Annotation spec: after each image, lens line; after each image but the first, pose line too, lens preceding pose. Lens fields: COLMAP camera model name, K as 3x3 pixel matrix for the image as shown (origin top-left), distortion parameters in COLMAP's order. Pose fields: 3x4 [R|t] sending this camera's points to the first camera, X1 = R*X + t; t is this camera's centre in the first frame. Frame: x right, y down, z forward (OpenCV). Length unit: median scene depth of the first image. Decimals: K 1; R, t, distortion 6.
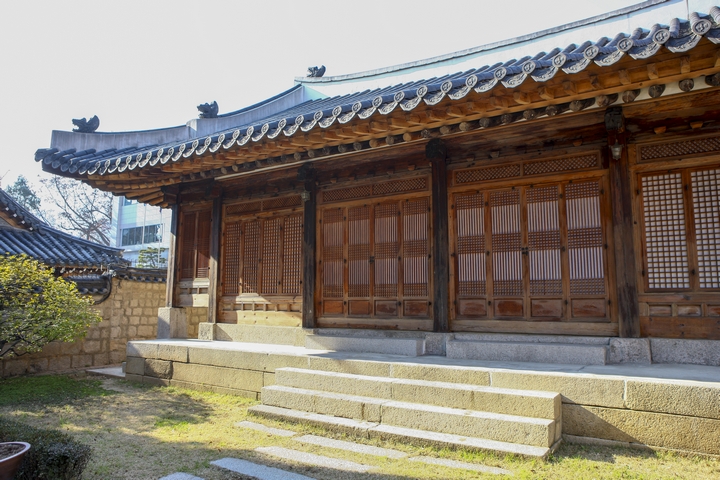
lens RADIAL K [[533.5, 0, 361.2], [0, 533.5, 225.0], [0, 0, 1]] dist [-0.061020, 0.004692]
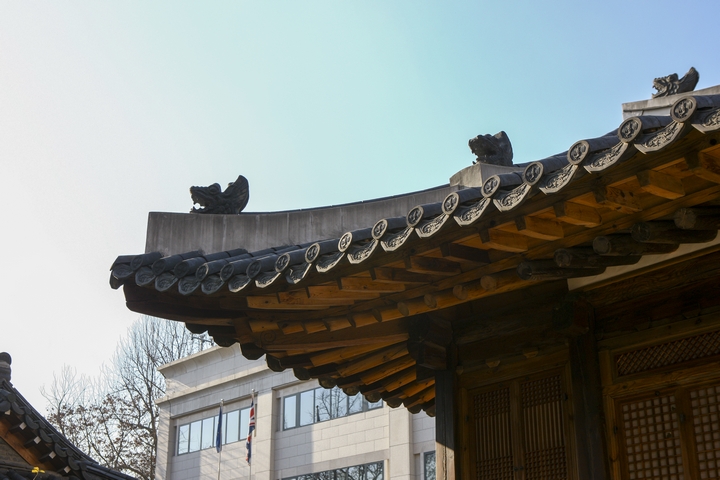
lens RADIAL K [[930.5, 0, 361.5], [0, 930.5, 324.7], [0, 0, 1]] dist [-0.023919, -0.002793]
pose [[0.979153, -0.073253, -0.189457, -0.415061], [0.038744, 0.982938, -0.179812, 0.074348], [0.199396, 0.168723, 0.965284, 0.464443]]
